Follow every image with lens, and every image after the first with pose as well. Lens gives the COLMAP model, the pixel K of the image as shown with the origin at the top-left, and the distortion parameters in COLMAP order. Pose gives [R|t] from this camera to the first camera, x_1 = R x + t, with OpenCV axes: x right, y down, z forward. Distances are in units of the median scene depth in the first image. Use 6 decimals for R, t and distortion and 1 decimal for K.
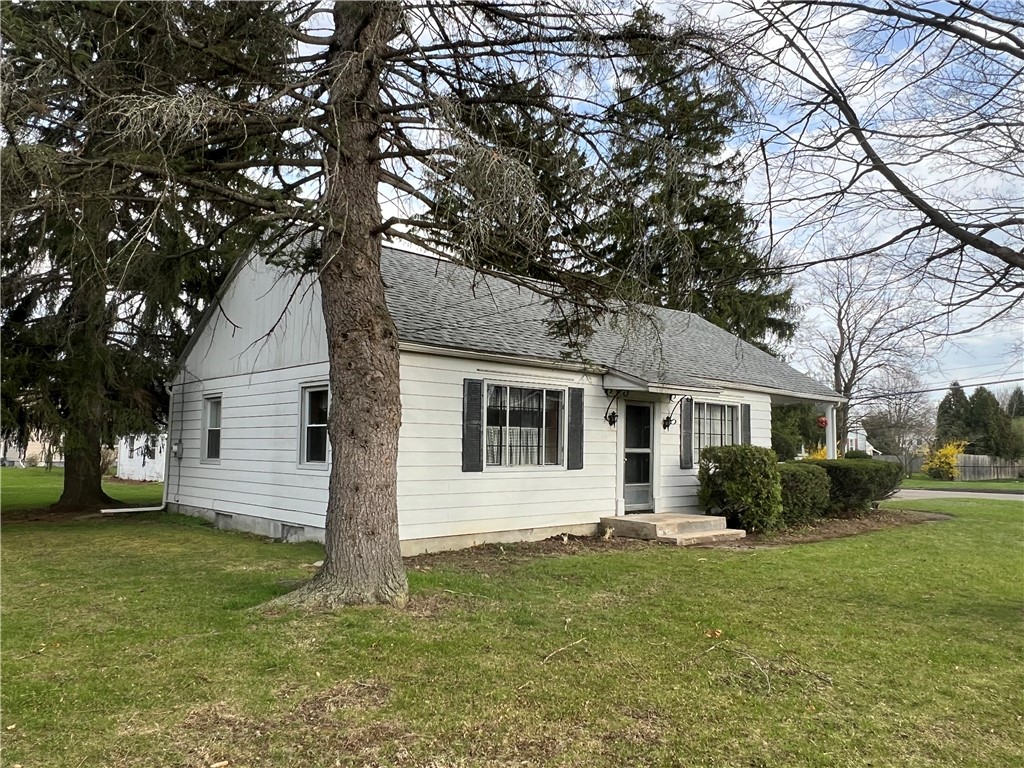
lens RADIAL K [[754.3, 0, 512.0], [0, 754.3, 384.0], [0, 0, 1]] dist [-0.005247, -0.001393]
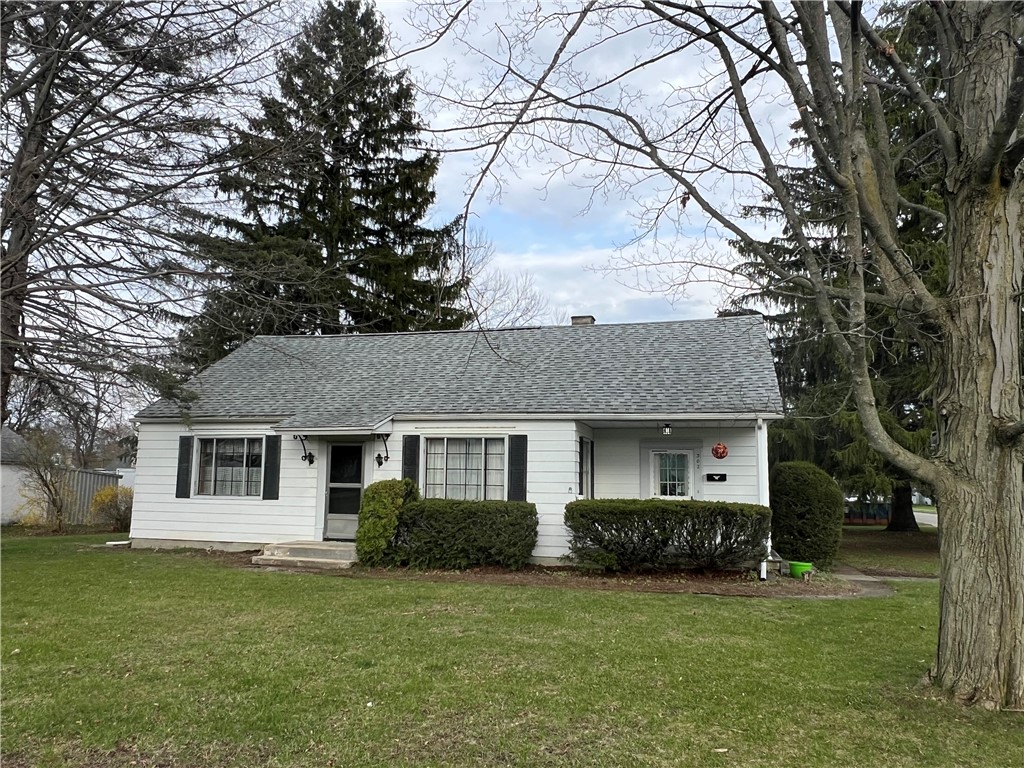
lens RADIAL K [[754.3, 0, 512.0], [0, 754.3, 384.0], [0, 0, 1]] dist [-0.005247, -0.001393]
pose [[0.509261, -0.112244, -0.853261, 1.381097], [0.065120, 0.993642, -0.091845, 0.062283], [0.858145, -0.008792, 0.513332, 0.689395]]
